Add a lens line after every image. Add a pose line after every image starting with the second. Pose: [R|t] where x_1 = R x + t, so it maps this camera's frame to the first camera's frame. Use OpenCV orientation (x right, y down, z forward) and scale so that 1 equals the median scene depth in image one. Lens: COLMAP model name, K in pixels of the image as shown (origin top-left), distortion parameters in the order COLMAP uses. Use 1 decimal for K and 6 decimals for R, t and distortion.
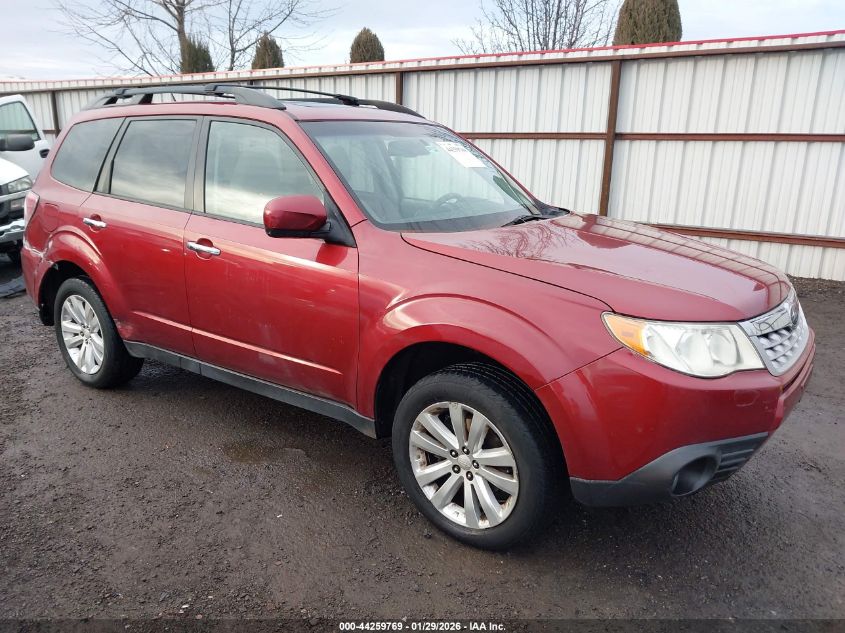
lens RADIAL K [[693.4, 0, 422.5], [0, 693.4, 316.5], [0, 0, 1]] dist [0.007136, 0.009003]
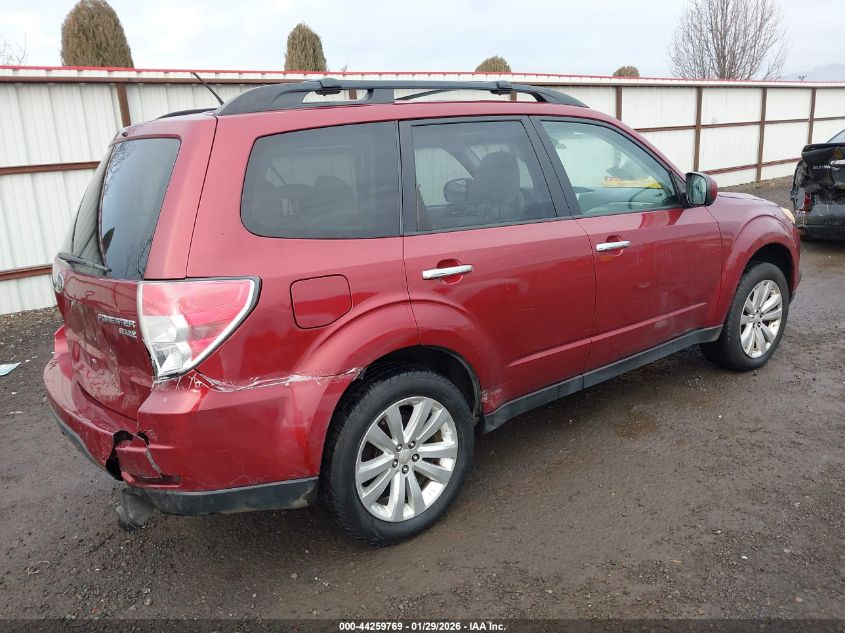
lens RADIAL K [[693.4, 0, 422.5], [0, 693.4, 316.5], [0, 0, 1]] dist [0.007136, 0.009003]
pose [[0.251910, -0.260123, 0.932136, -0.873726], [0.308585, 0.934510, 0.177390, -0.173916], [-0.917233, 0.242957, 0.315682, 0.616153]]
